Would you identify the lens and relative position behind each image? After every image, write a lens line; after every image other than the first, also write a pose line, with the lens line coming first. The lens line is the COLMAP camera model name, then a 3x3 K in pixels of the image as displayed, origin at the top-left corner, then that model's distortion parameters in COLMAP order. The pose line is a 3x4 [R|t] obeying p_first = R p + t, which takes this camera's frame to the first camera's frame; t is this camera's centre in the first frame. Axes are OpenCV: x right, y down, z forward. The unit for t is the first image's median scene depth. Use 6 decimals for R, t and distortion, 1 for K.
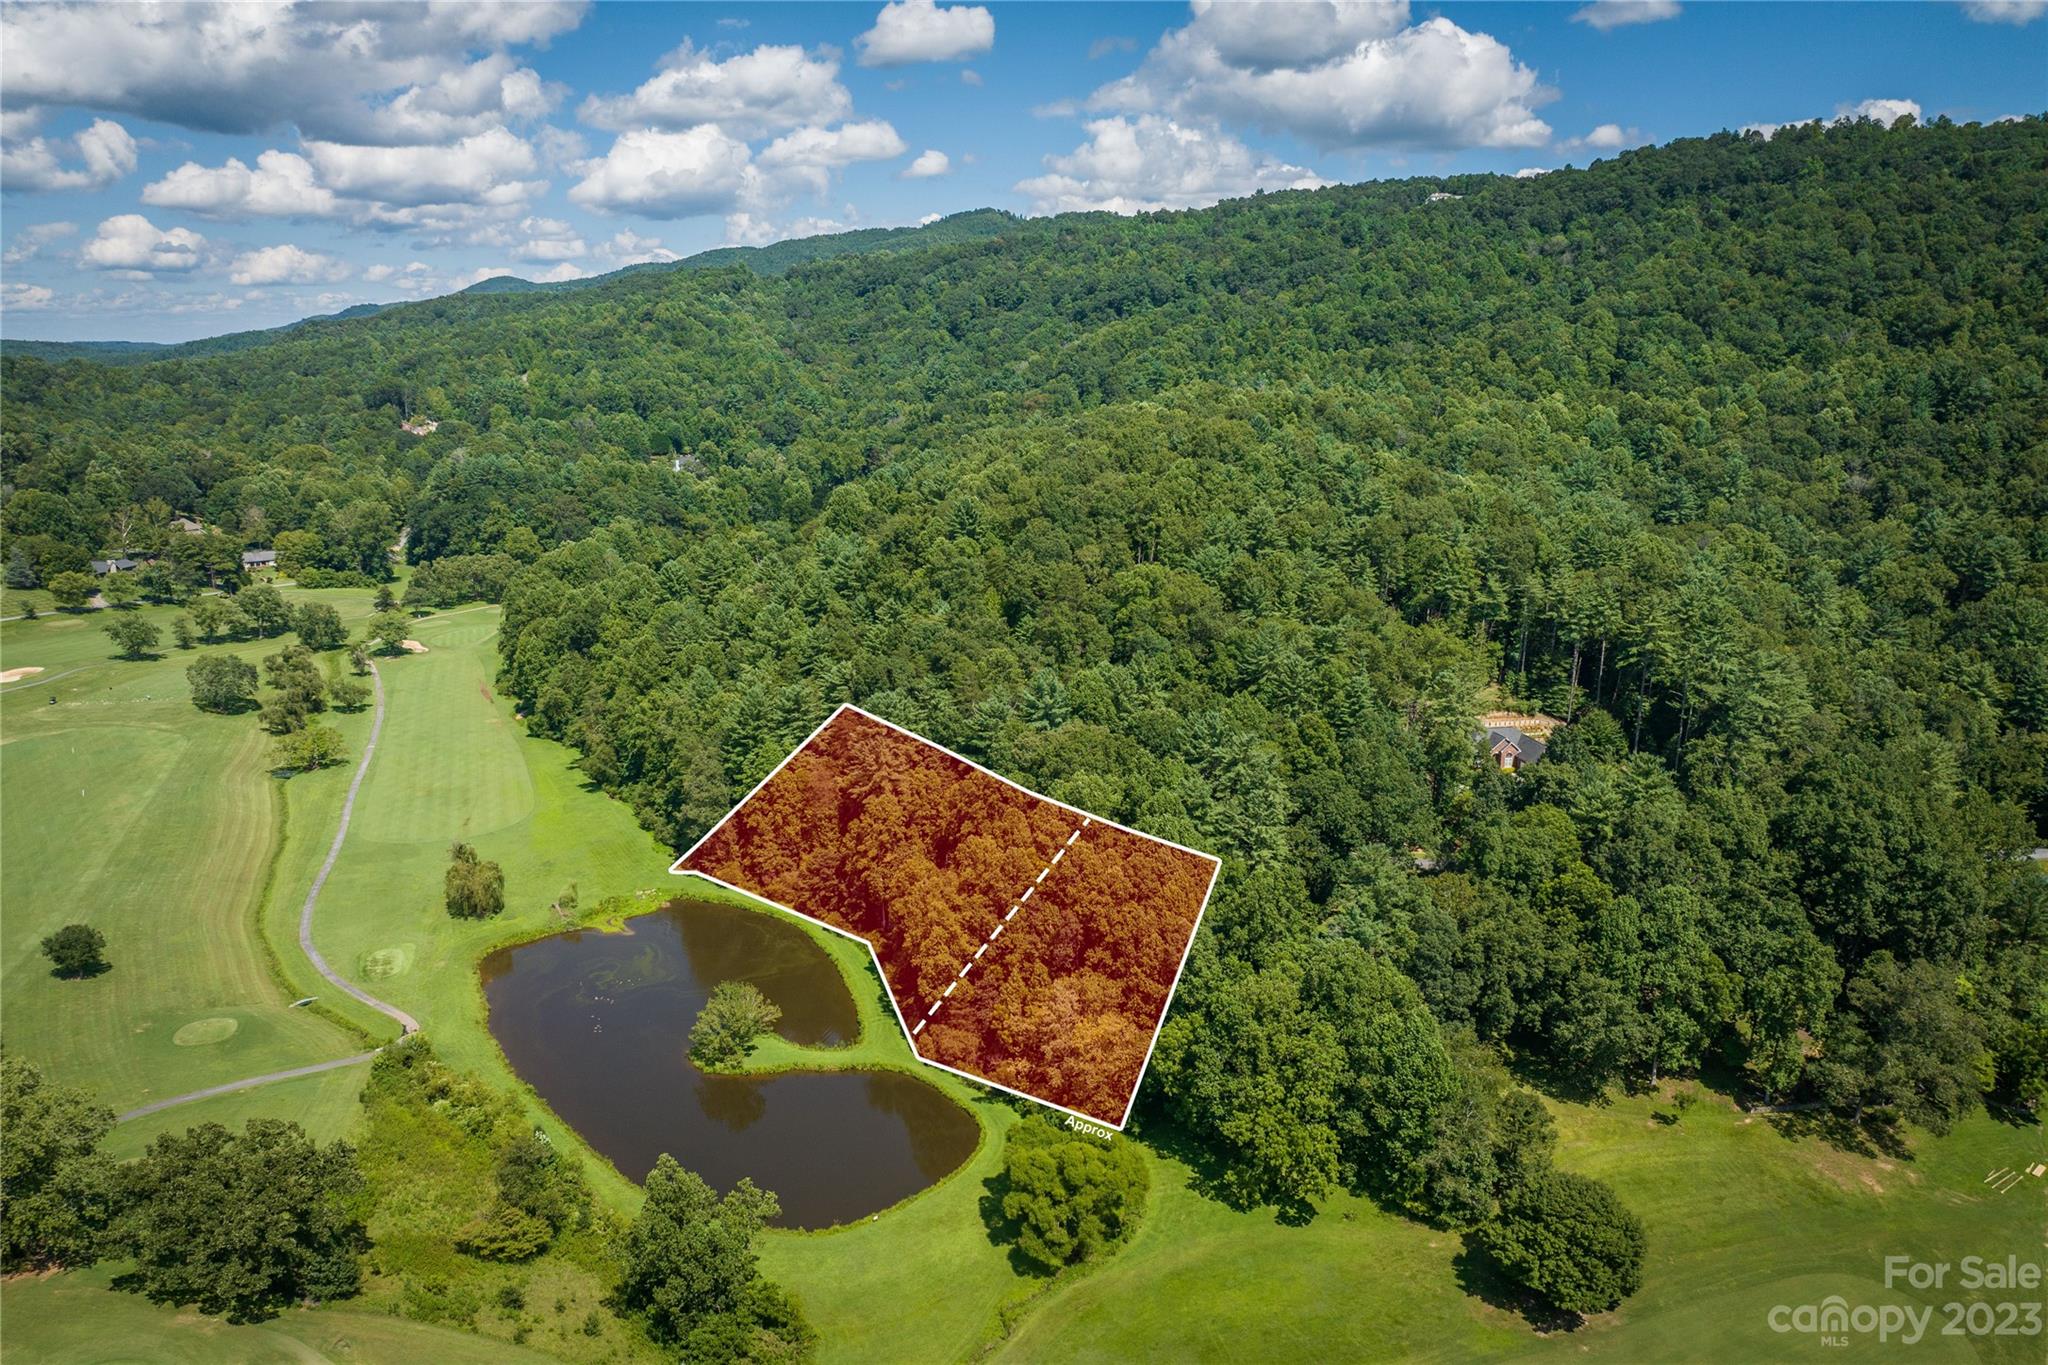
lens RADIAL K [[1446.8, 0, 1035.2], [0, 1446.8, 674.9], [0, 0, 1]] dist [-0.059676, 0.032808]
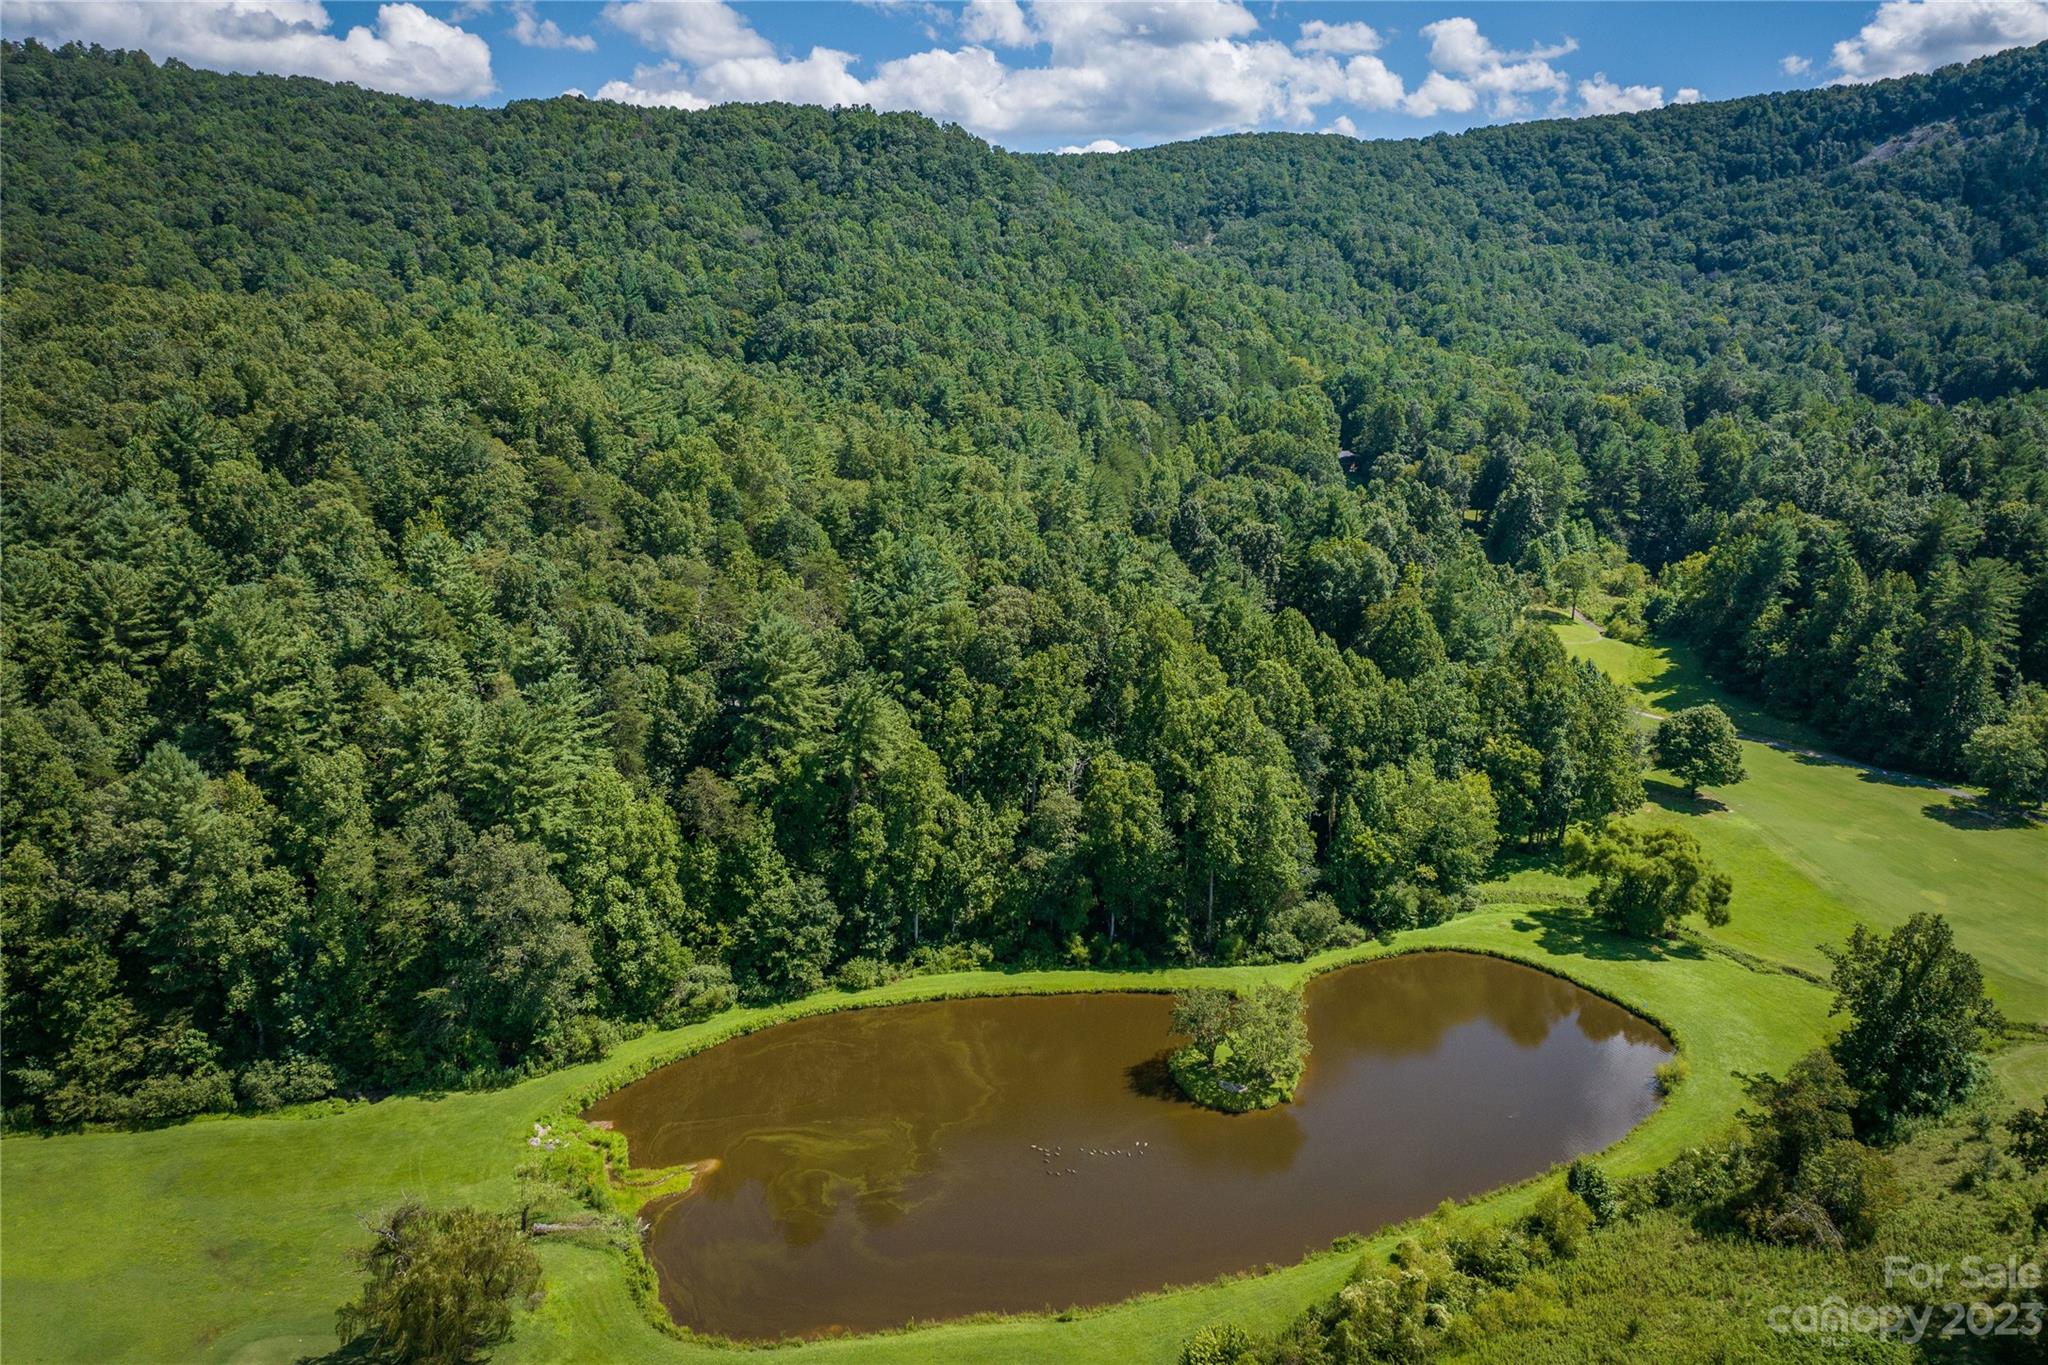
lens RADIAL K [[1446.8, 0, 1028.8], [0, 1446.8, 664.9], [0, 0, 1]] dist [-0.059676, 0.032808]
pose [[0.261468, -0.217190, 0.940459, -0.186345], [0.223231, 0.961545, 0.159996, -0.012922], [-0.939043, 0.168105, 0.299897, 0.190868]]
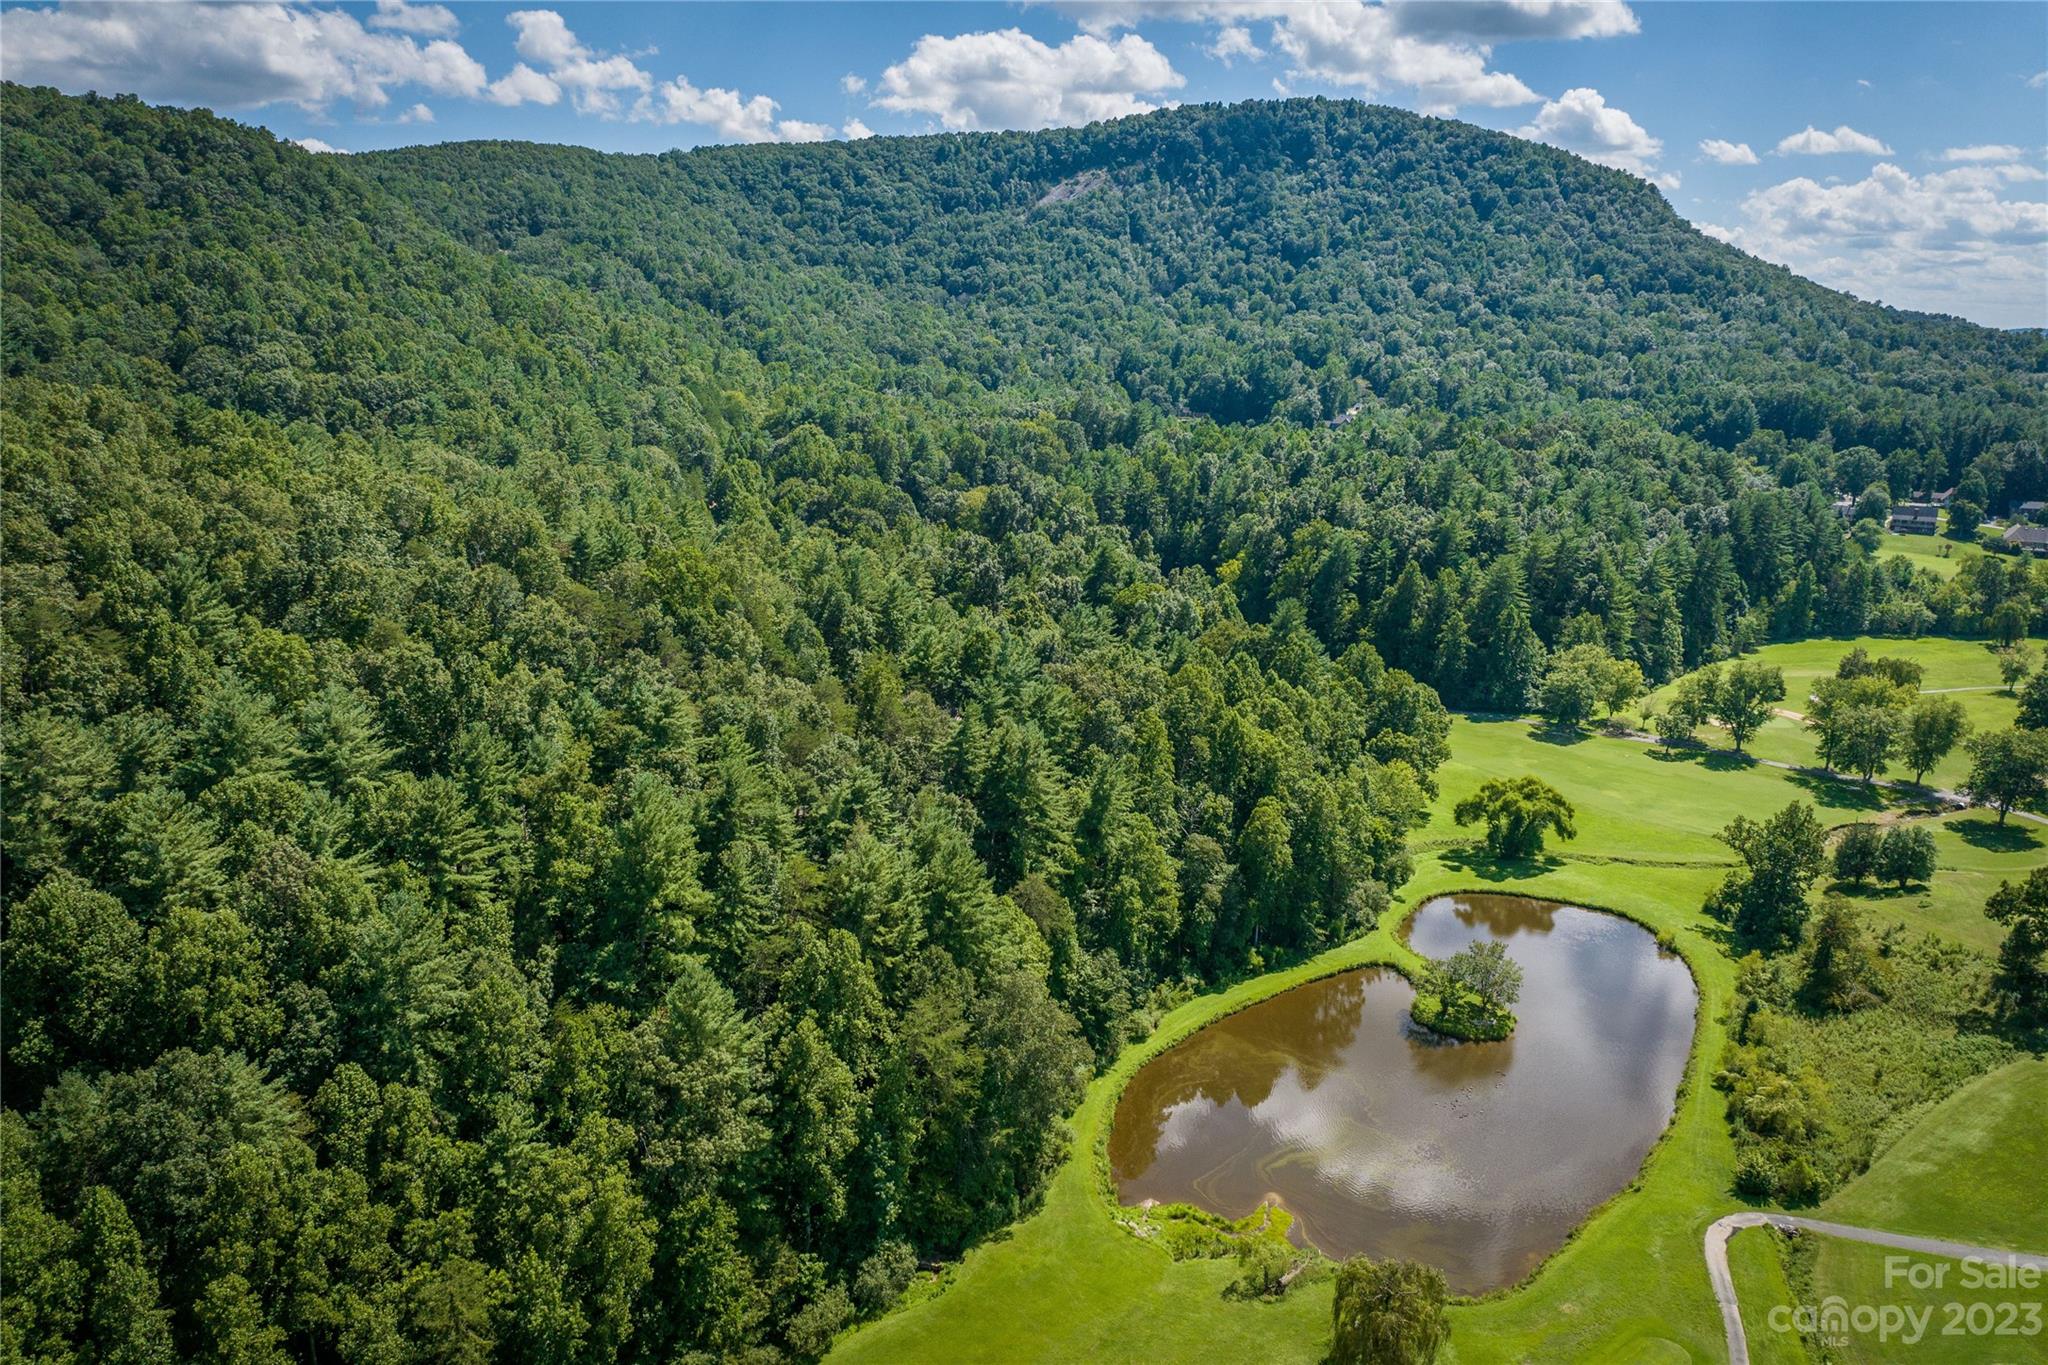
lens RADIAL K [[1446.8, 0, 1045.6], [0, 1446.8, 683.6], [0, 0, 1]] dist [-0.059676, 0.032808]
pose [[-0.339619, -0.227646, 0.912599, -0.199981], [0.209019, 0.927740, 0.309208, -0.060051], [-0.917044, 0.295763, -0.267496, 0.318784]]
